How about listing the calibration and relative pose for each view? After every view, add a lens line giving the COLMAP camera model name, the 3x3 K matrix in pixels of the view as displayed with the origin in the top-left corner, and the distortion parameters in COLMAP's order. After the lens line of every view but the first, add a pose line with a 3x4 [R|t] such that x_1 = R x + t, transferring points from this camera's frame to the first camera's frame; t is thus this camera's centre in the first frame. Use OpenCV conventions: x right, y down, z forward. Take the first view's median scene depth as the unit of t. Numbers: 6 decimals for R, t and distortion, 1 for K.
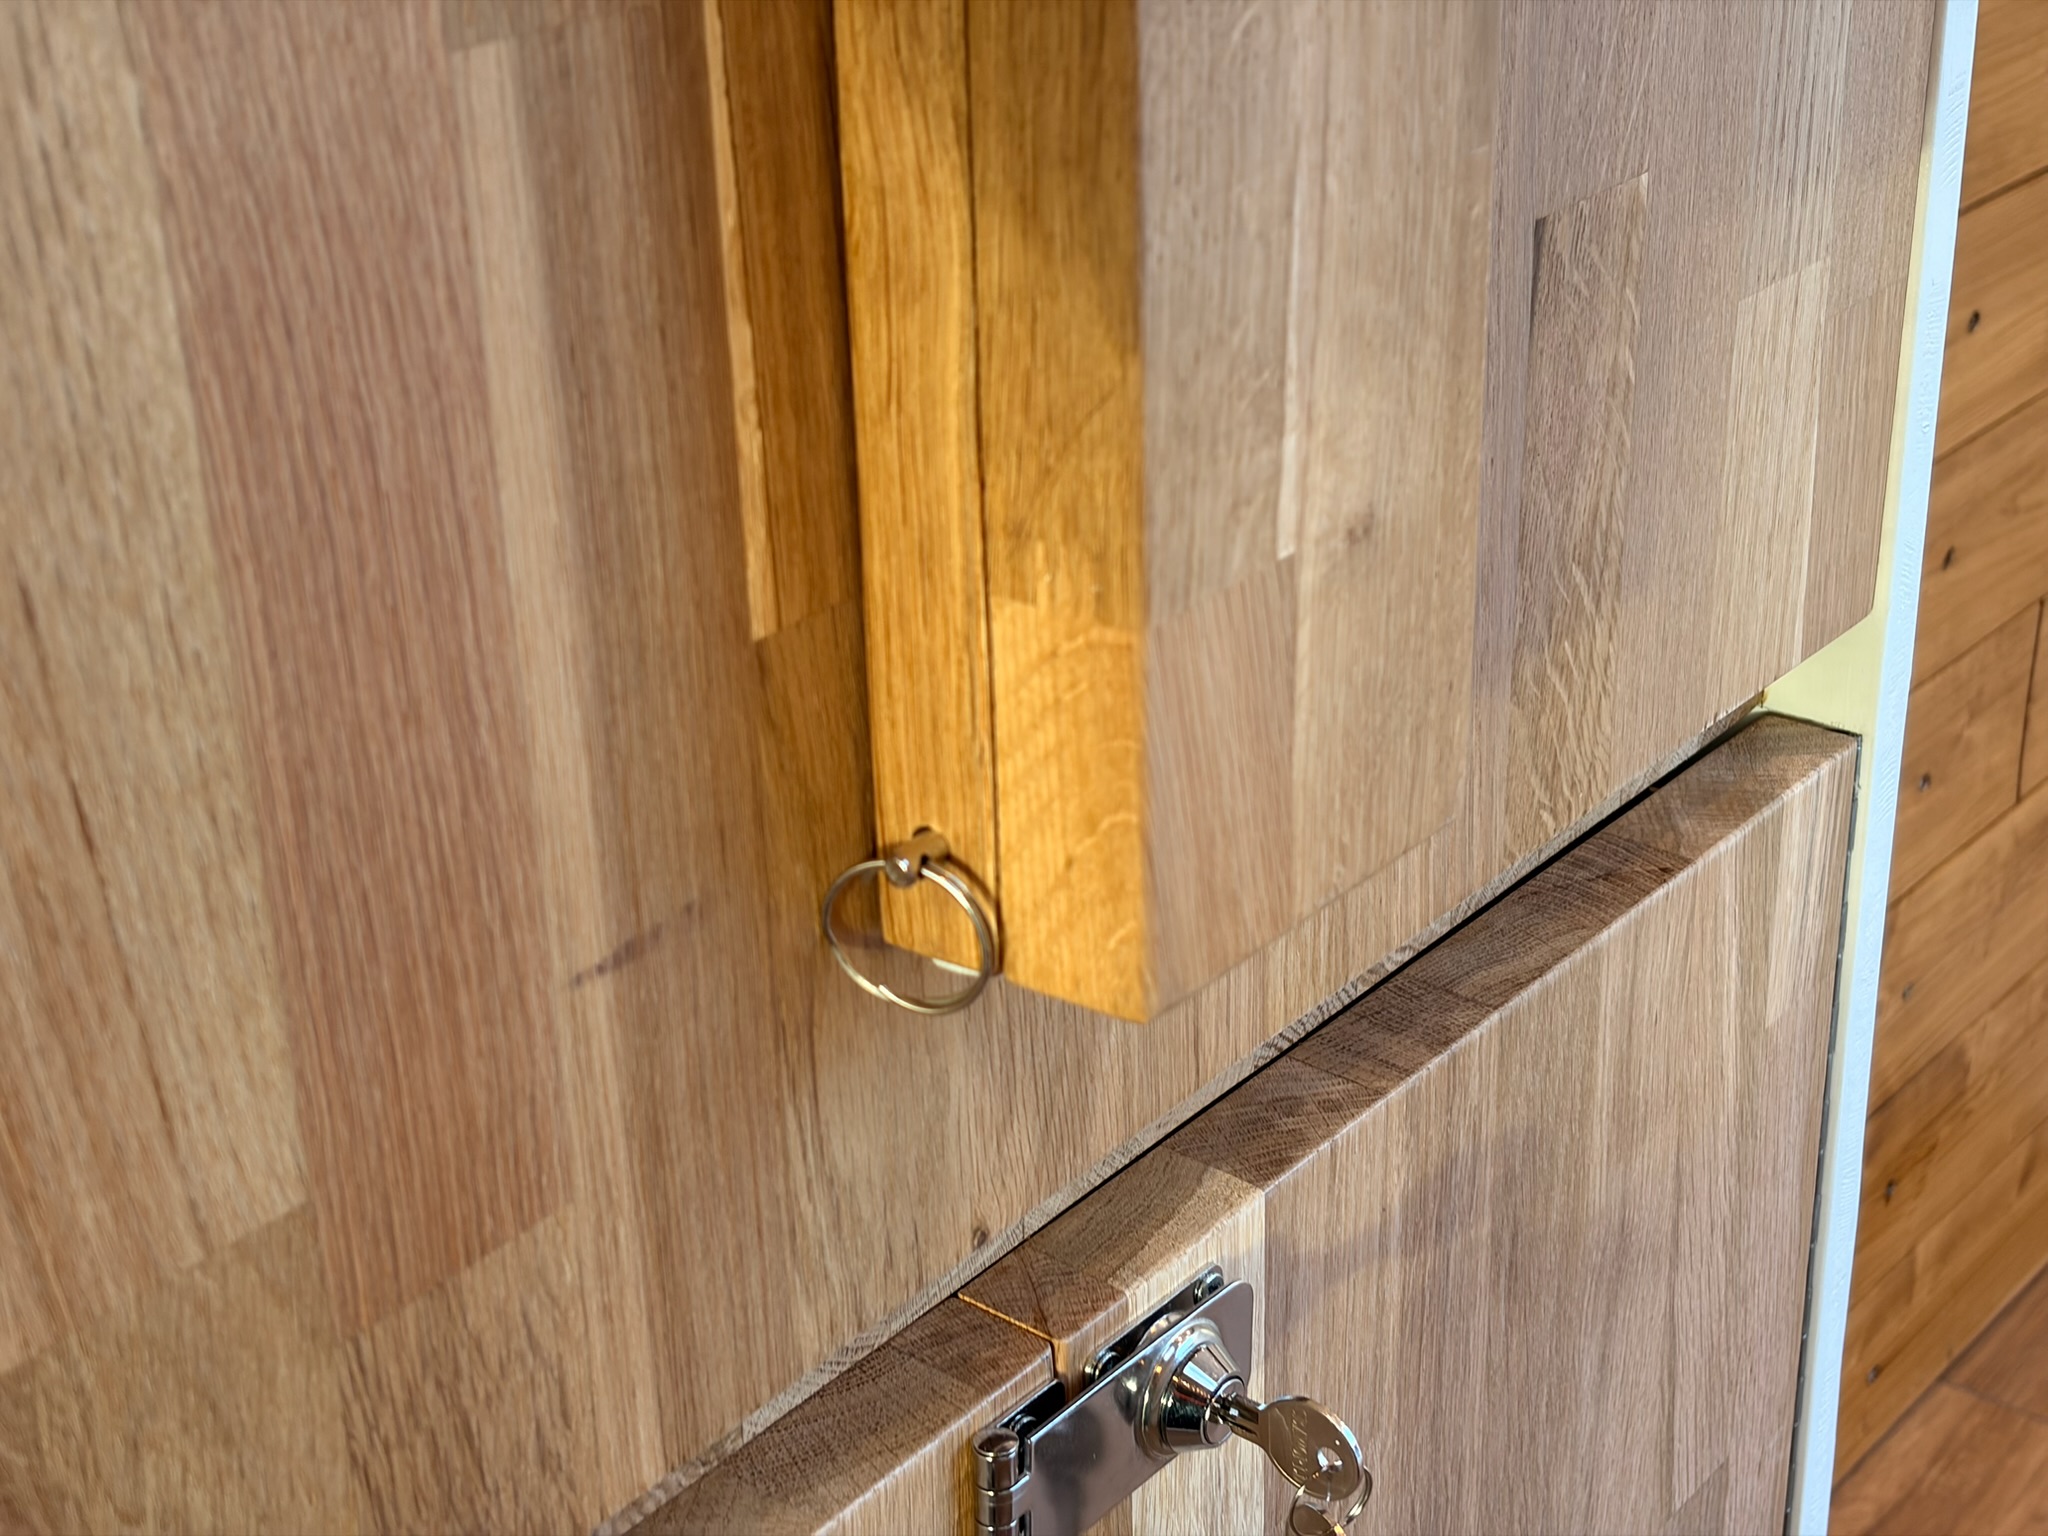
lens RADIAL K [[3084.0, 0, 1045.3], [0, 3084.0, 765.9], [0, 0, 1]] dist [0.107573, -0.280723]
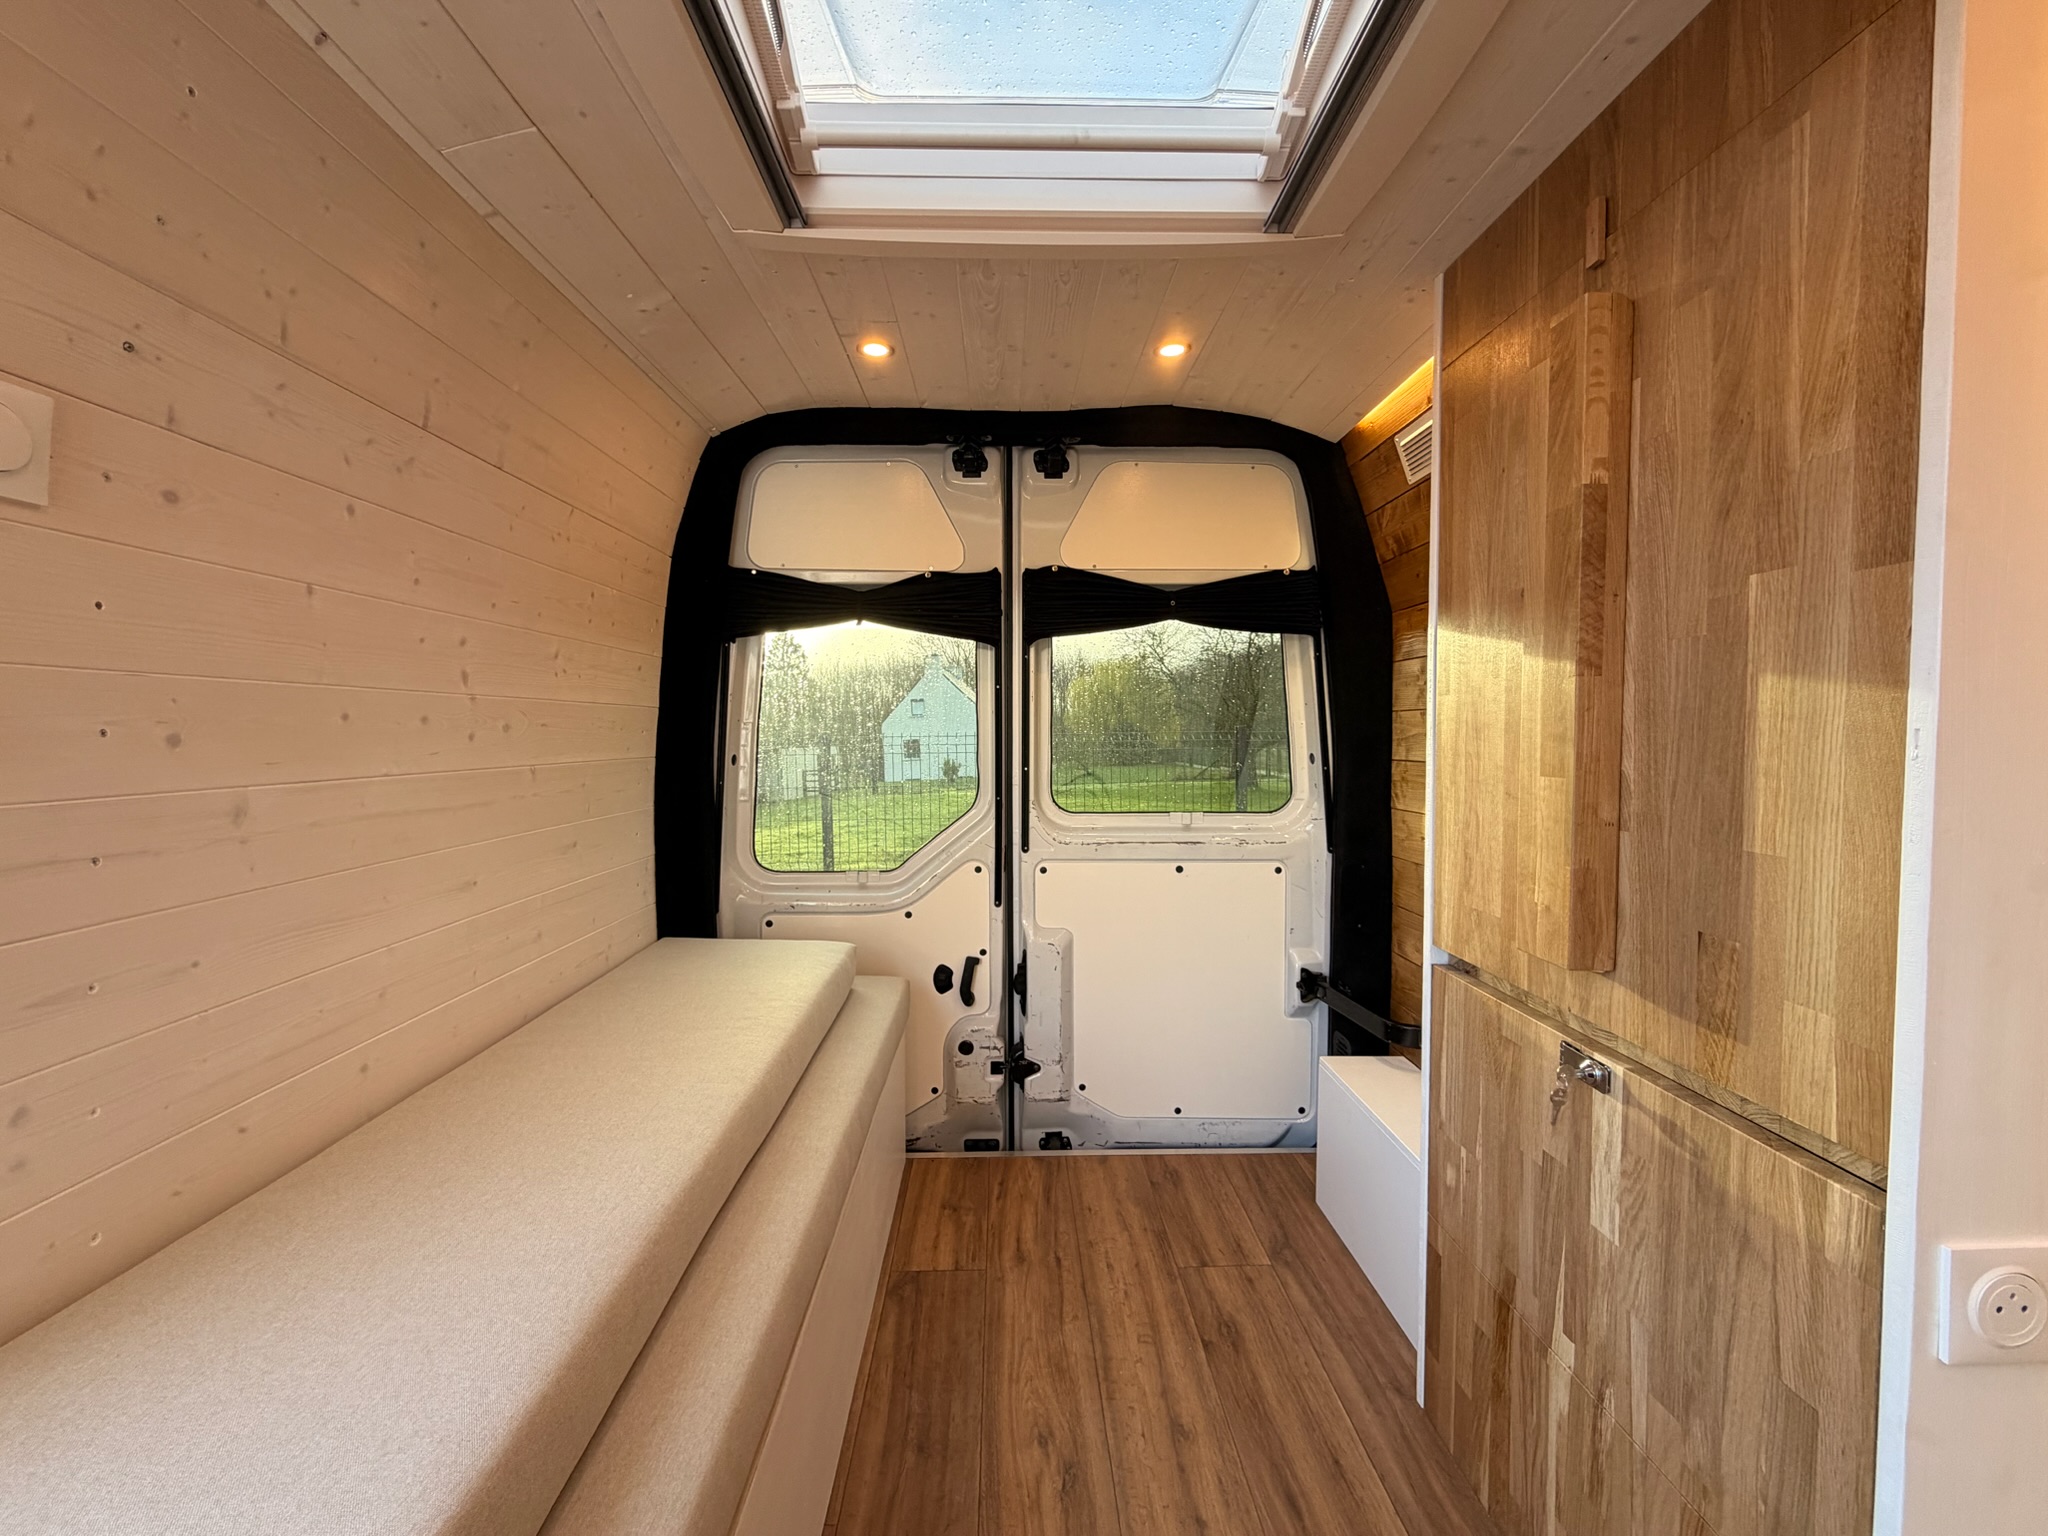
lens RADIAL K [[814.1, 0, 1017.5], [0, 814.1, 767.6], [0, 0, 1]] dist [-0.000246, 0.000592]
pose [[-0.760076, 0.058565, -0.647190, 1.781186], [-0.259673, 0.885587, 0.385104, -0.610692], [0.595696, 0.460766, -0.657906, 1.036589]]
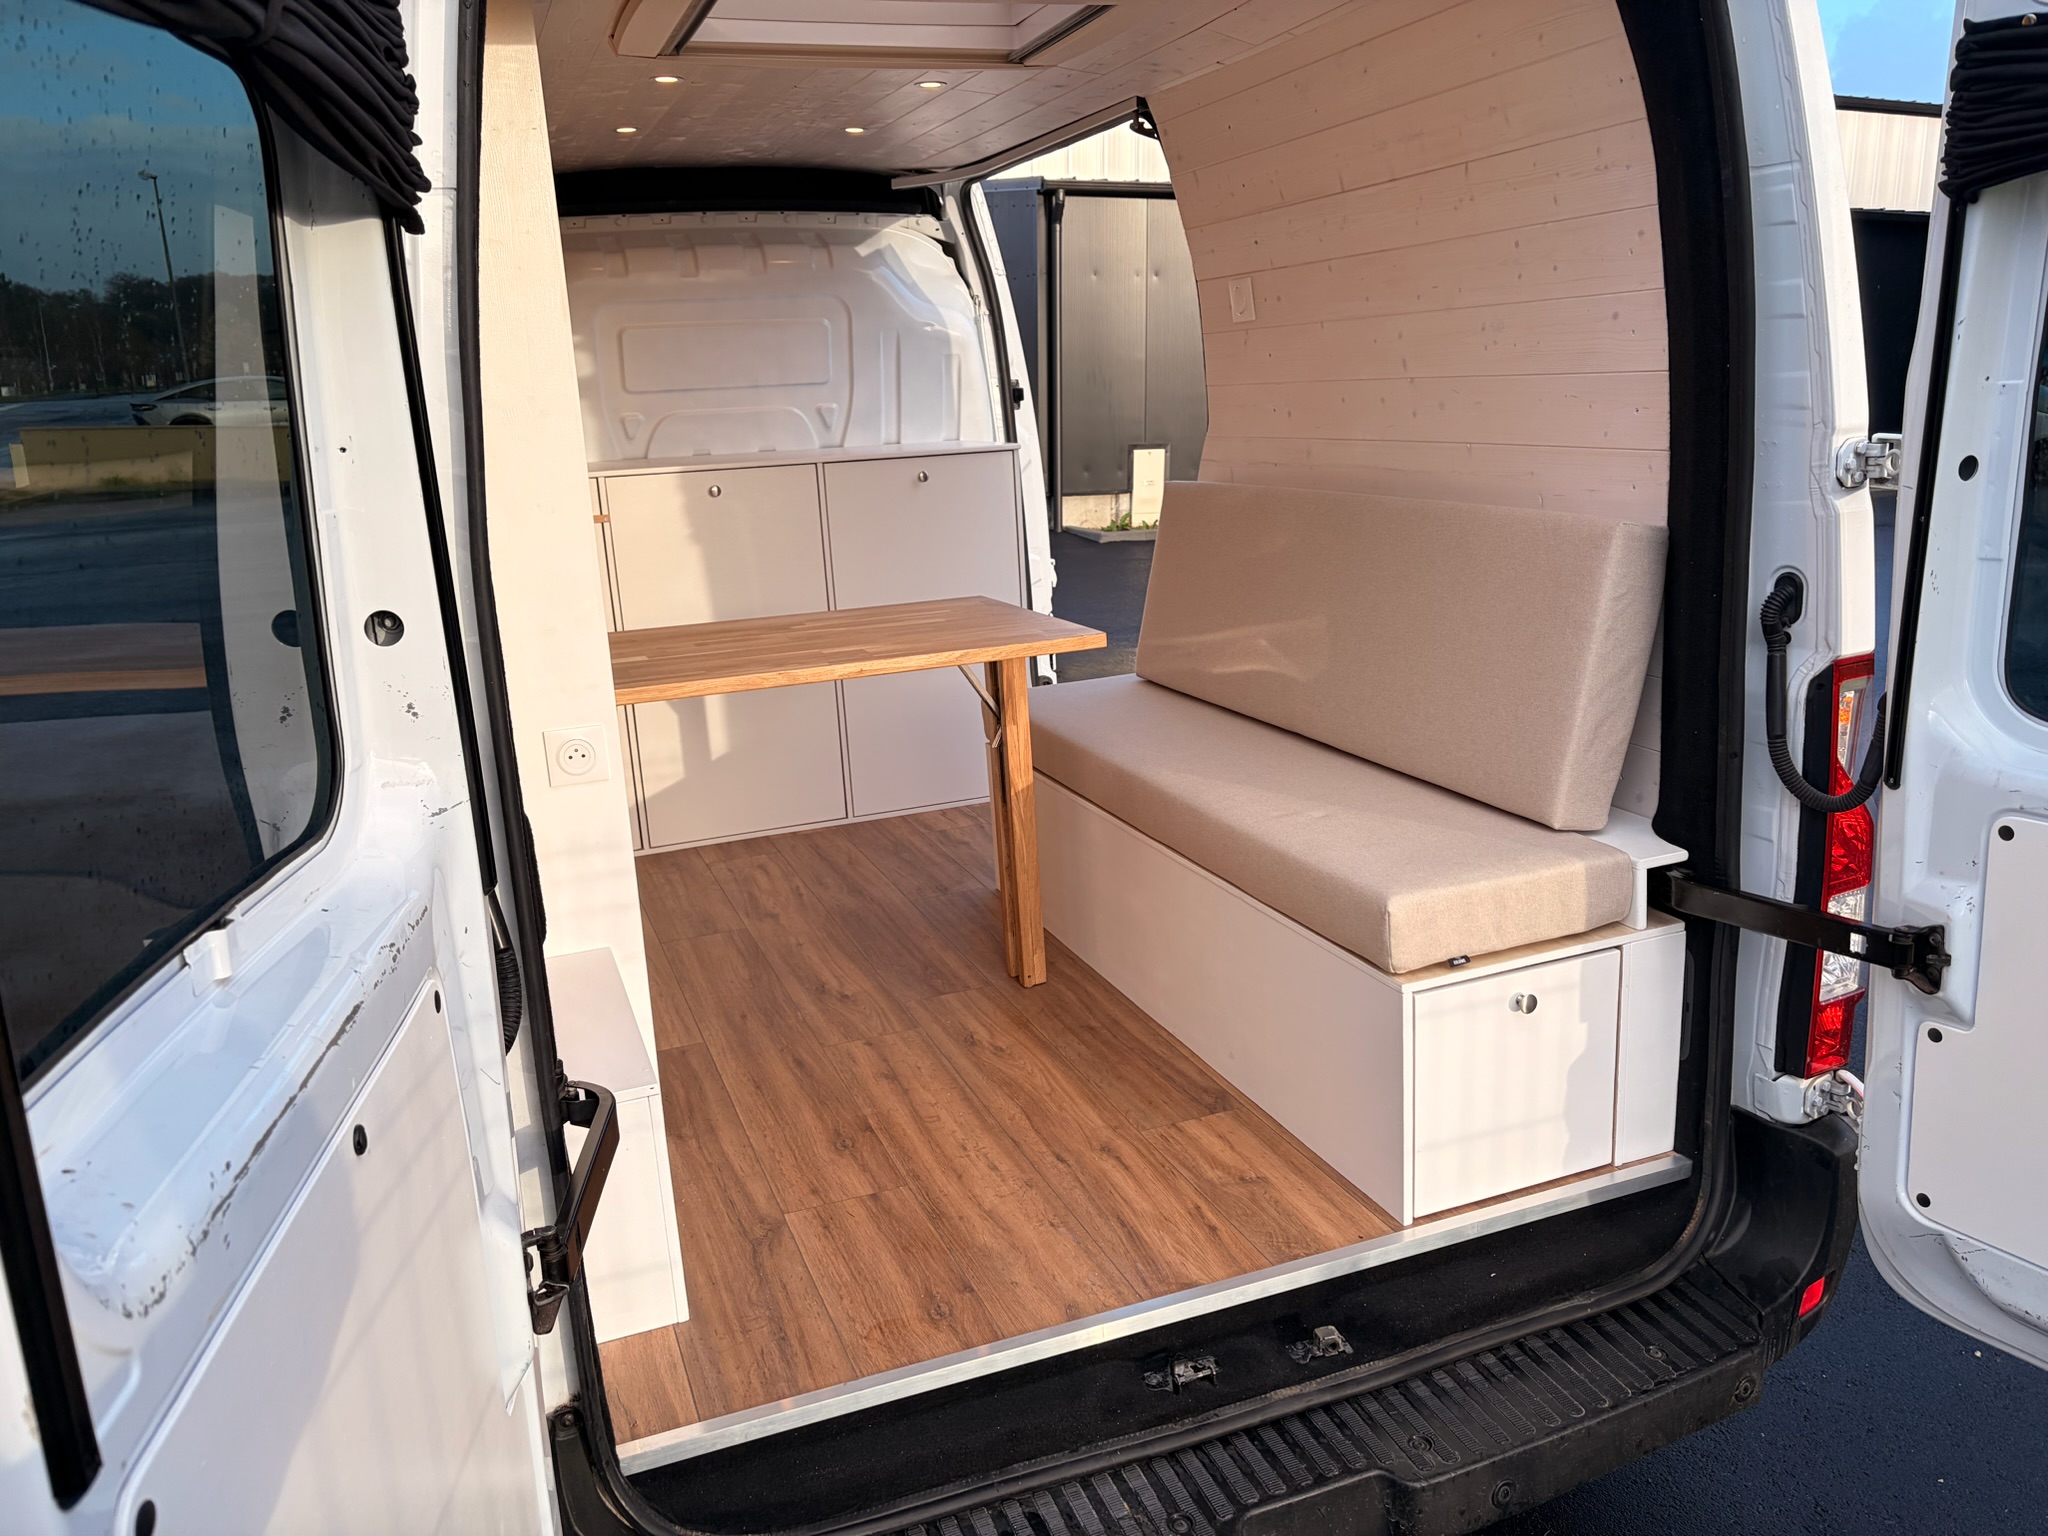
lens RADIAL K [[1545.6, 0, 1024.0], [0, 1545.6, 768.0], [0, 0, 1]] dist [0.087264, -0.113549]
pose [[0.494835, -0.212466, 0.842613, -3.181266], [0.412999, 0.910640, -0.012920, 0.978538], [-0.764572, 0.354391, 0.538365, -2.342138]]
